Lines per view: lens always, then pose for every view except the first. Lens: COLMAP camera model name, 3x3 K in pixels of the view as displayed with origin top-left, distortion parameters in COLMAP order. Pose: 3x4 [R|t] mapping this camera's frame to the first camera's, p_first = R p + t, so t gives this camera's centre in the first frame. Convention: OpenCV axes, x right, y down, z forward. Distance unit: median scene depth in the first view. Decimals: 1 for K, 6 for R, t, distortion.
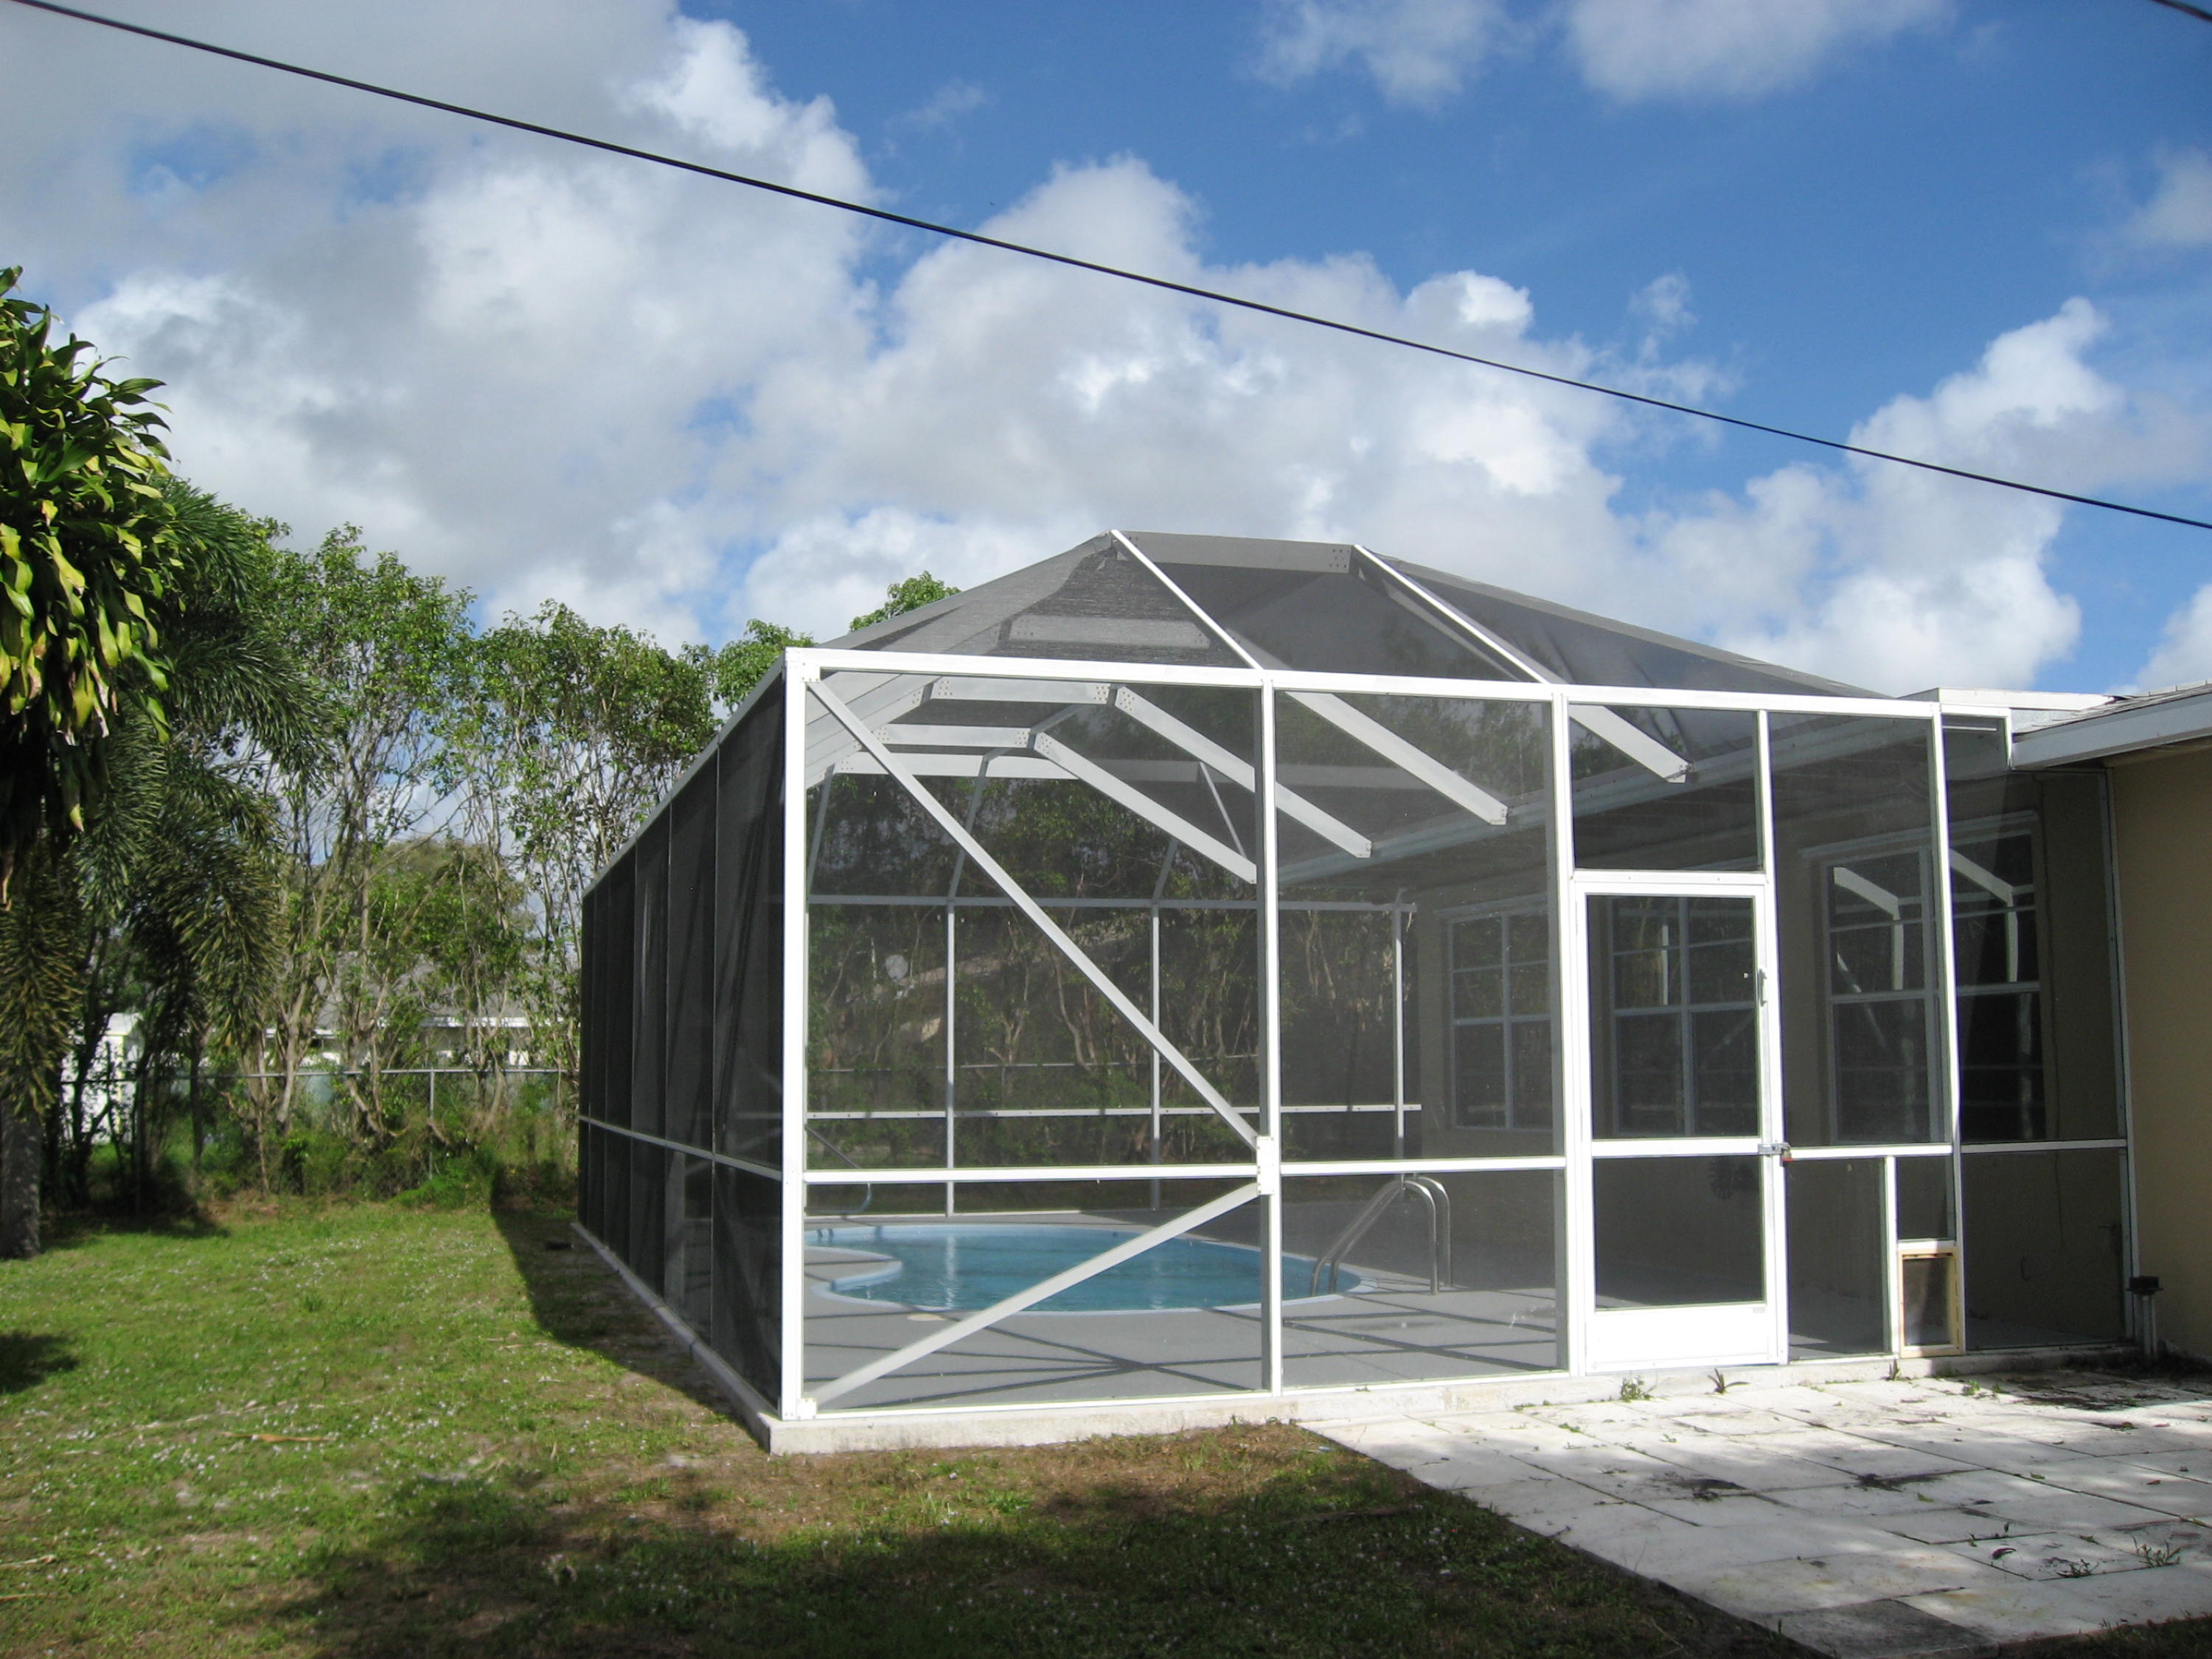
lens RADIAL K [[2246.6, 0, 1102.6], [0, 2246.6, 819.1], [0, 0, 1]] dist [-0.143226, 0.107605]
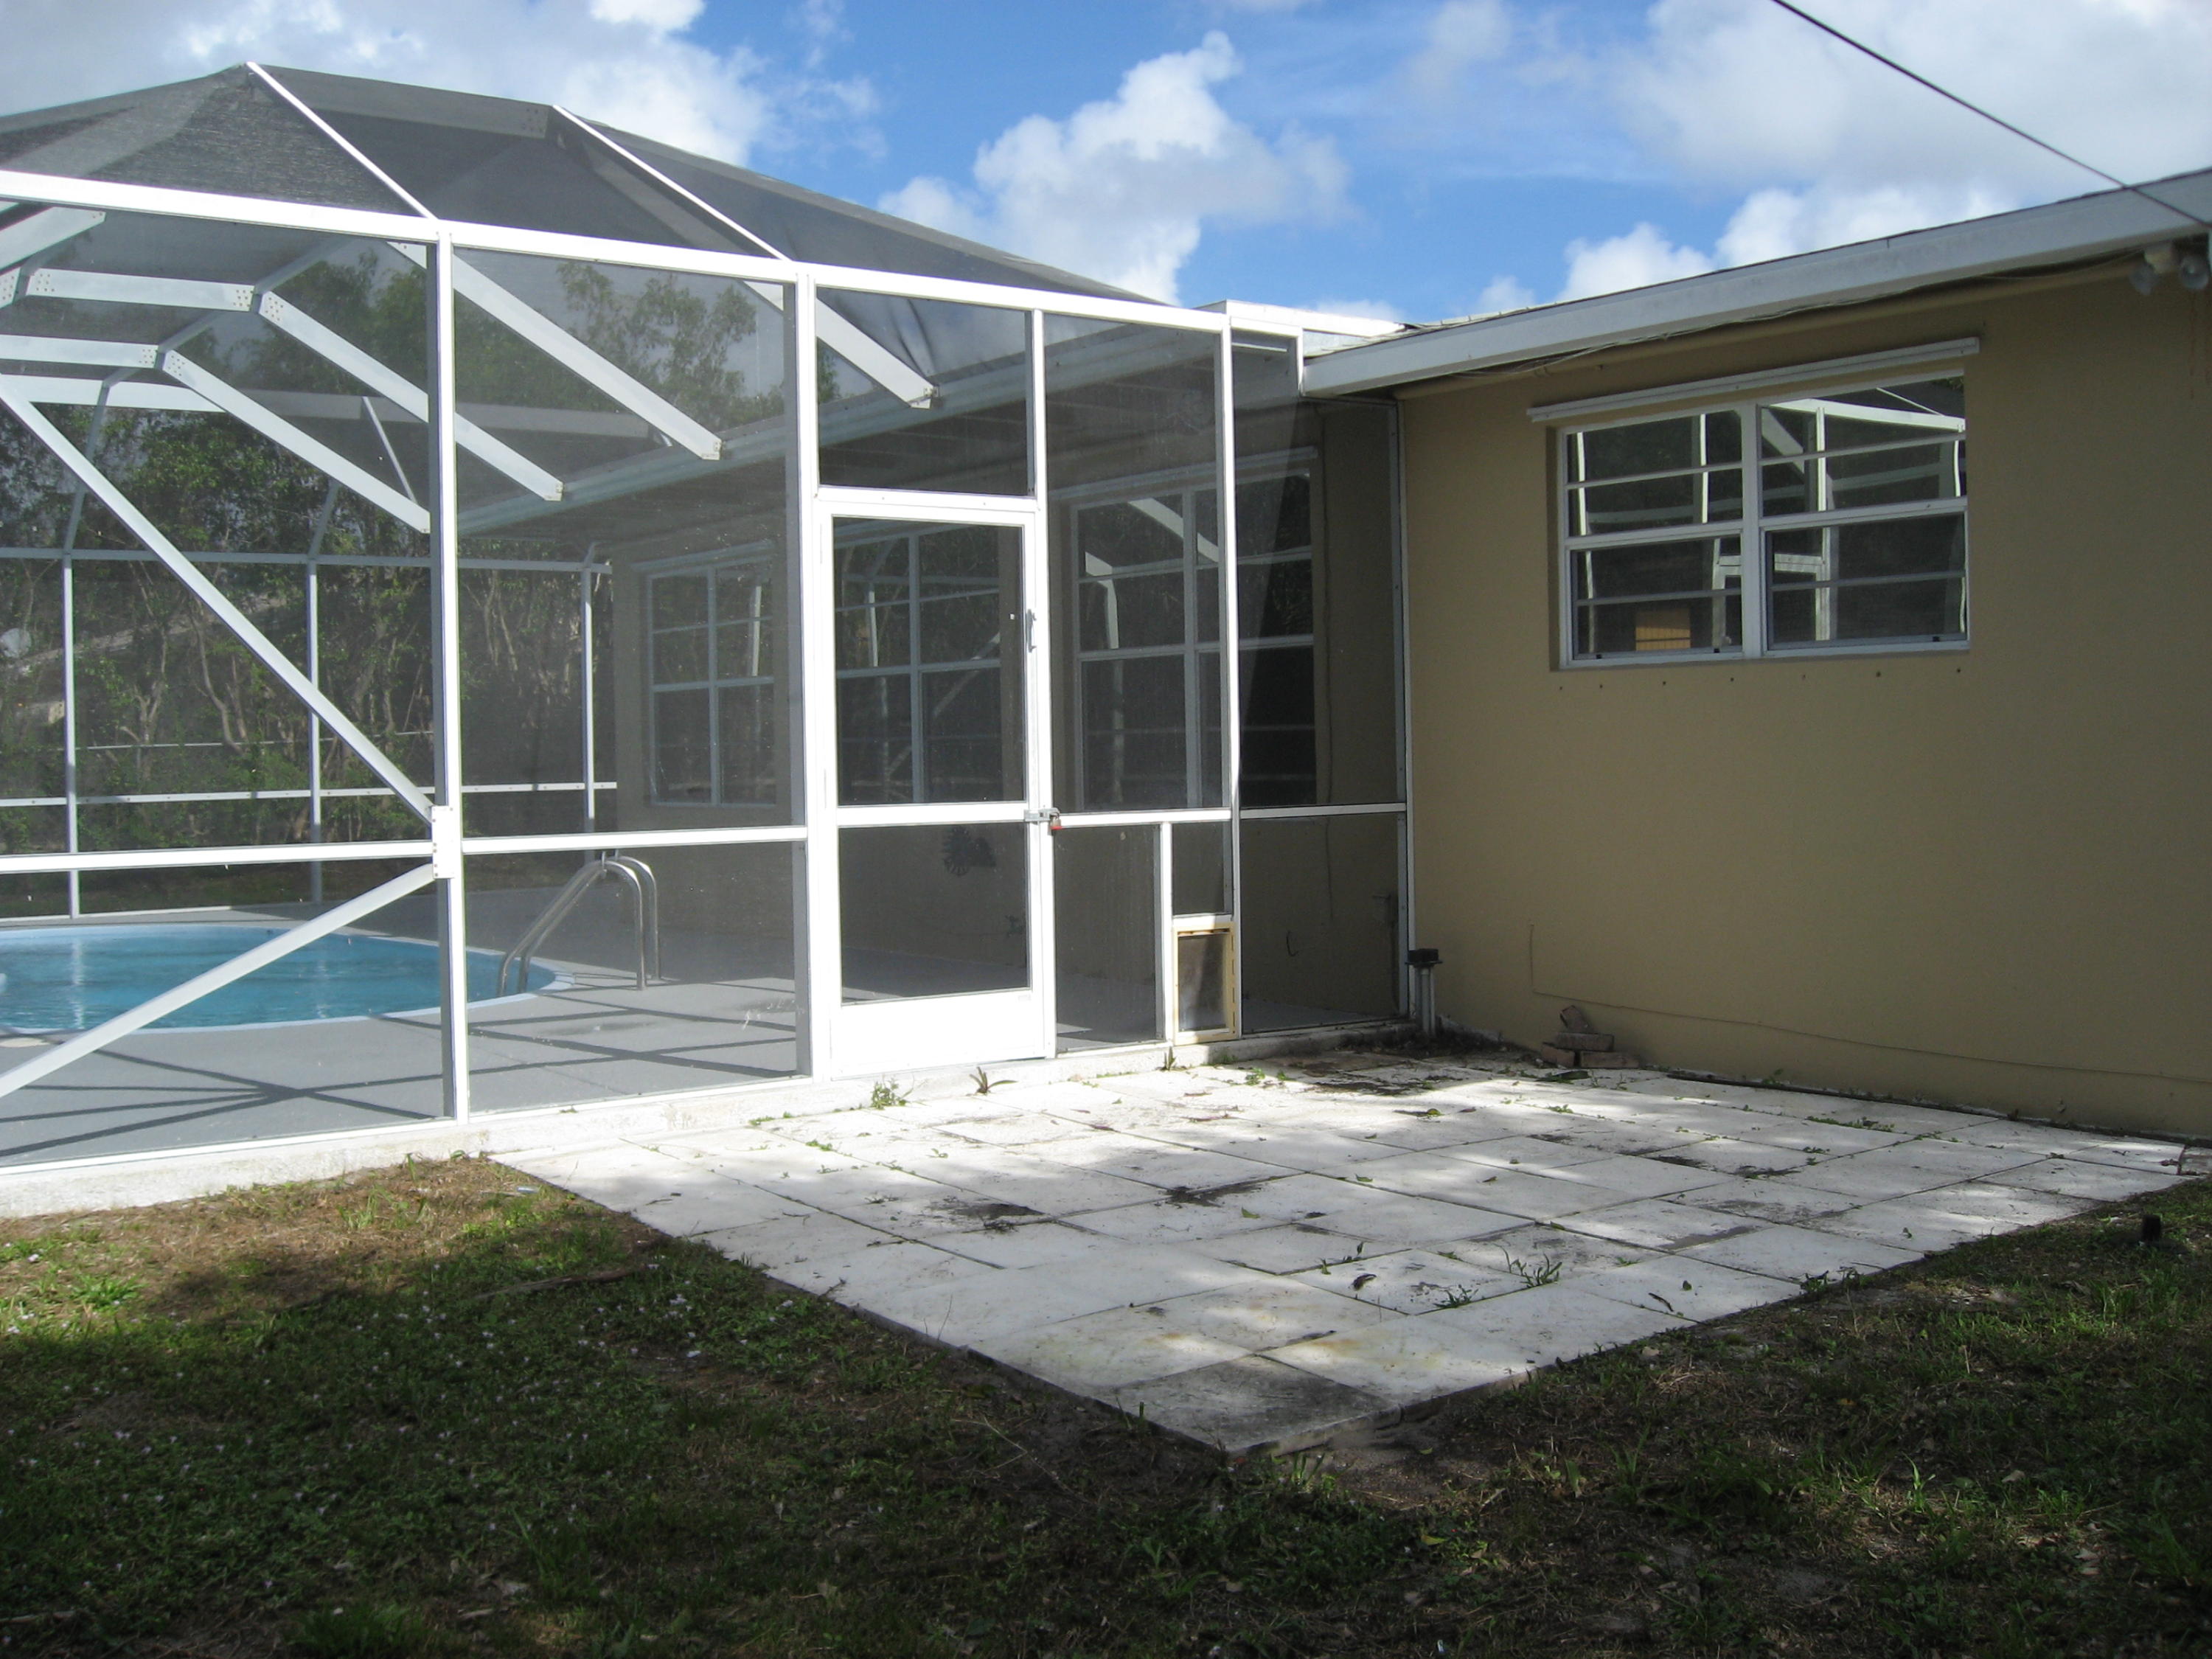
lens RADIAL K [[2246.6, 0, 1102.6], [0, 2246.6, 819.1], [0, 0, 1]] dist [-0.143226, 0.107605]
pose [[0.935096, -0.019788, 0.353842, 0.011384], [-0.029547, 0.990611, 0.133481, 0.031067], [-0.353161, -0.135273, 0.925732, 0.168218]]
